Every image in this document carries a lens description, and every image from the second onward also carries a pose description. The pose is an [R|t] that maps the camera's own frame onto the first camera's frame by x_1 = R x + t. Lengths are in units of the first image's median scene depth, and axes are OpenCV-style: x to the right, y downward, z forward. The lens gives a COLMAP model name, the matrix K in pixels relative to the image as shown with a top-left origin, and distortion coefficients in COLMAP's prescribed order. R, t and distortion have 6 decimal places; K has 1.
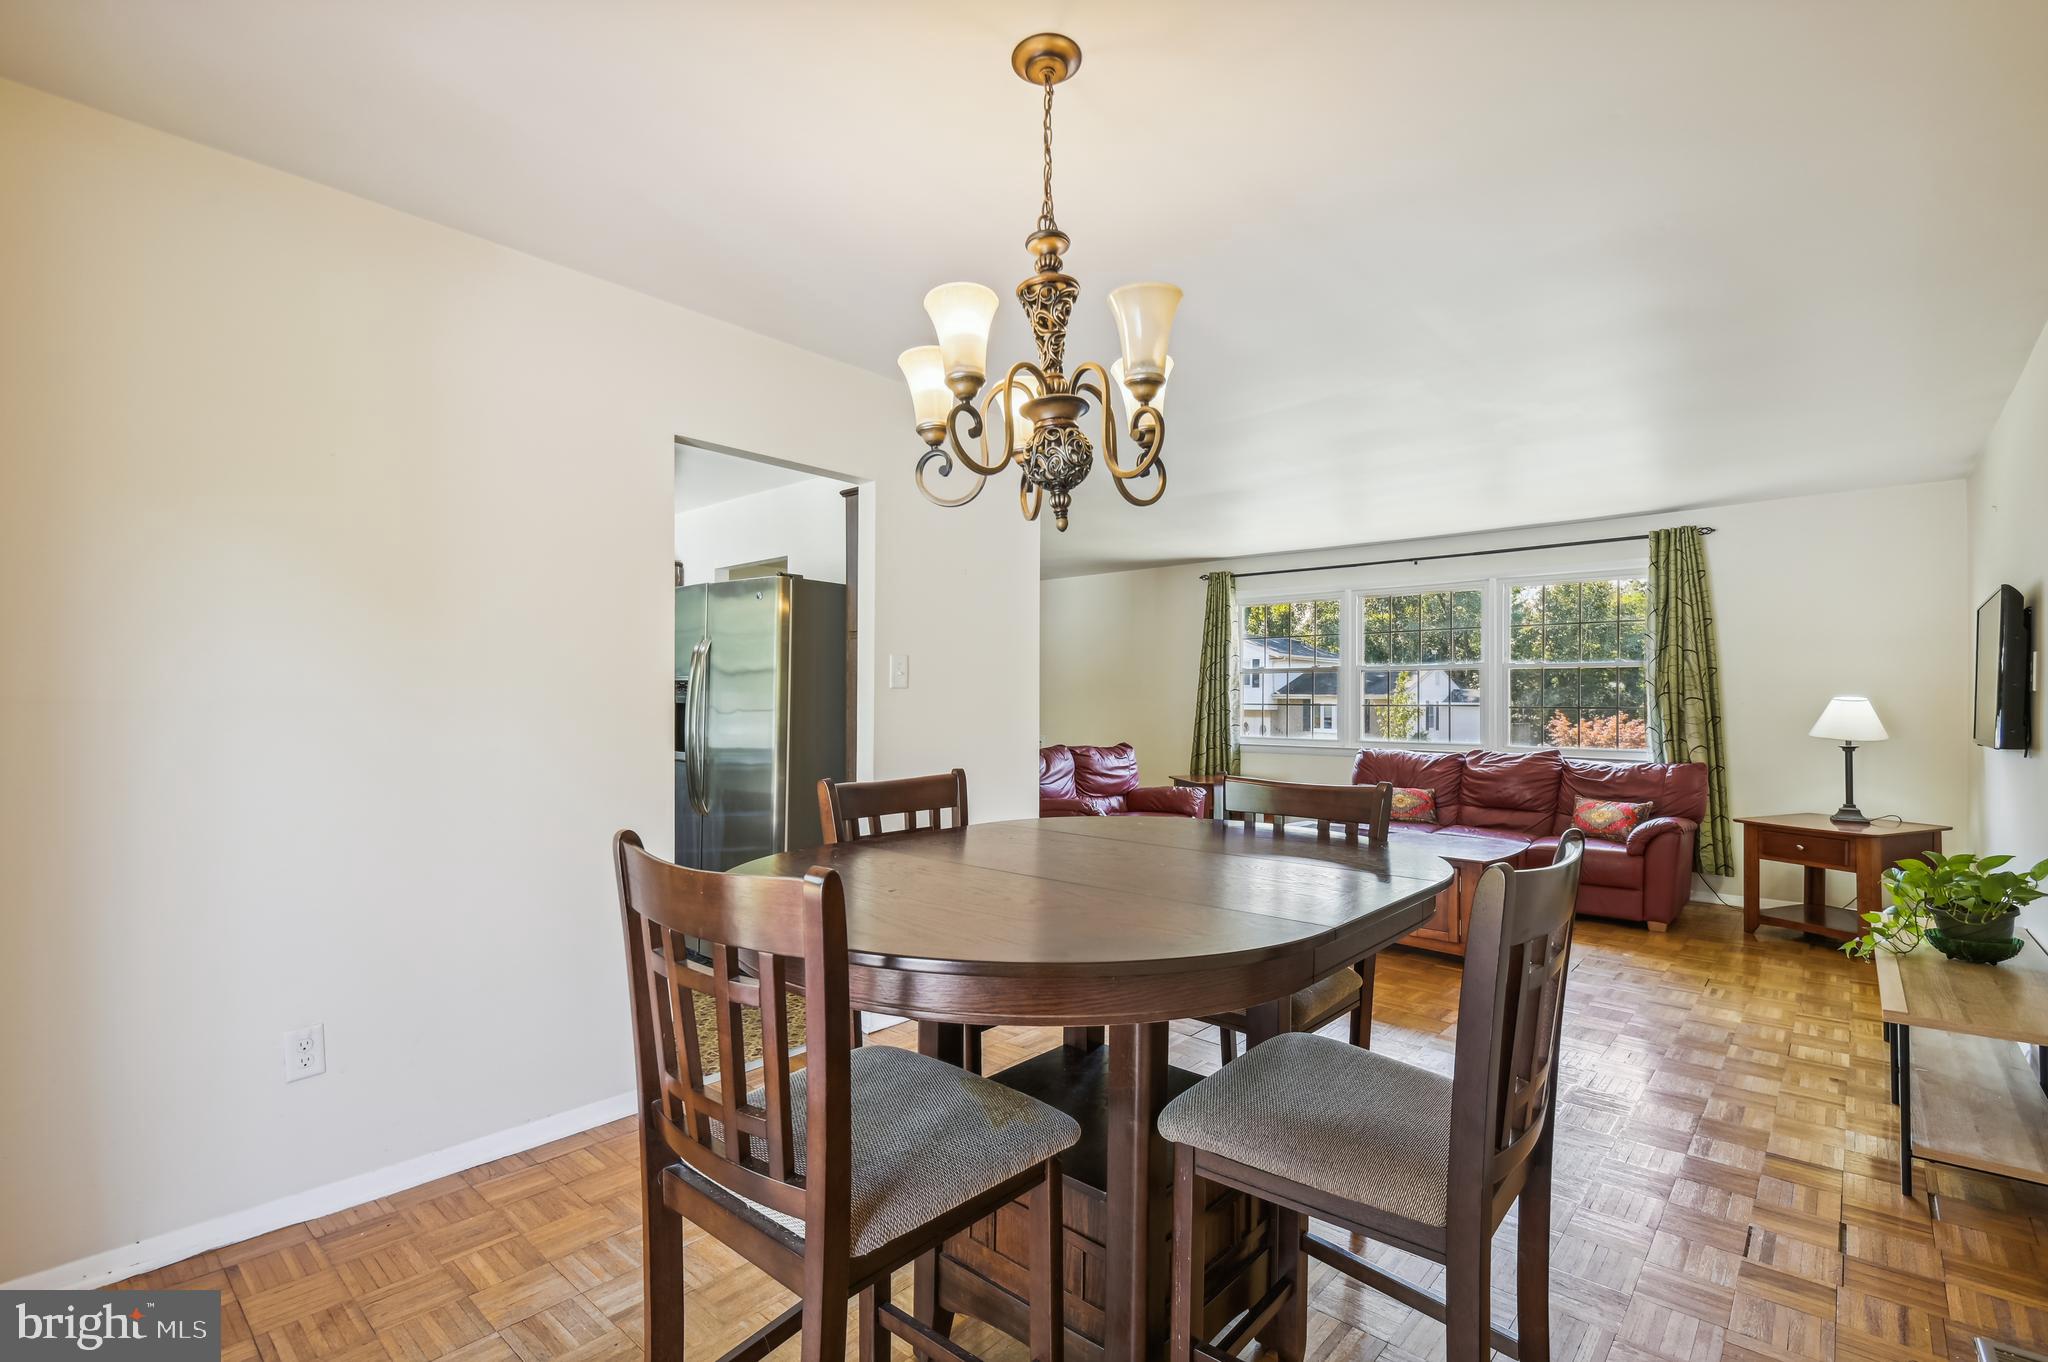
lens RADIAL K [[933.3, 0, 1015.9], [0, 933.3, 698.8], [0, 0, 1]] dist [0.017096, -0.010337]
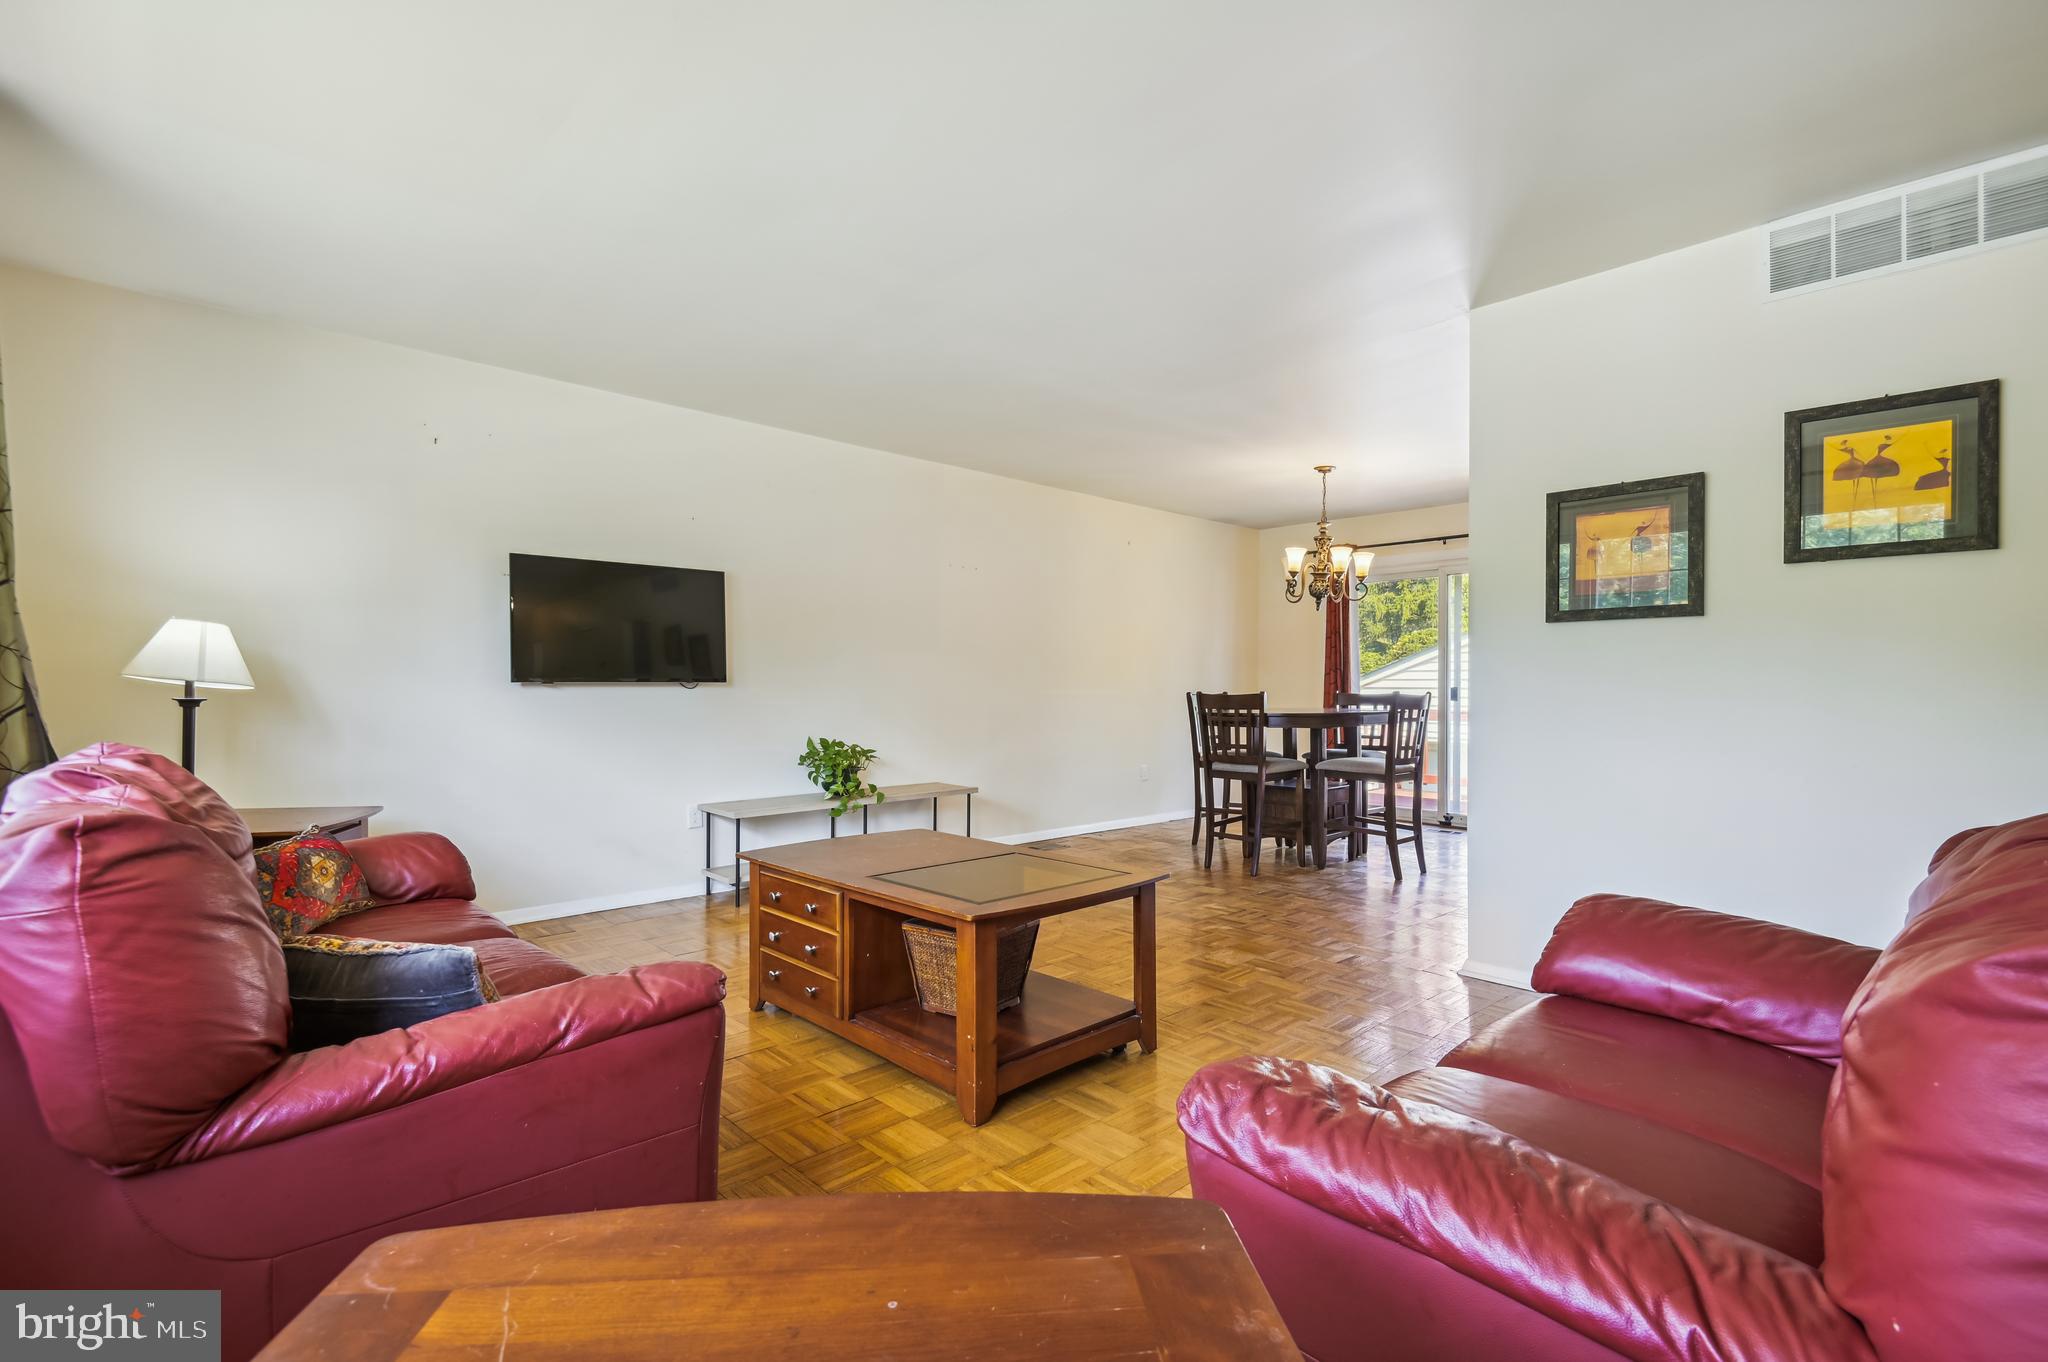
lens RADIAL K [[933.3, 0, 1023.5], [0, 933.3, 691.2], [0, 0, 1]] dist [0.017096, -0.010337]
pose [[-0.995975, -0.009501, 0.089130, 0.248084], [-0.009590, 0.999954, -0.000567, 0.034749], [-0.089120, -0.001420, -0.996020, 1.341670]]
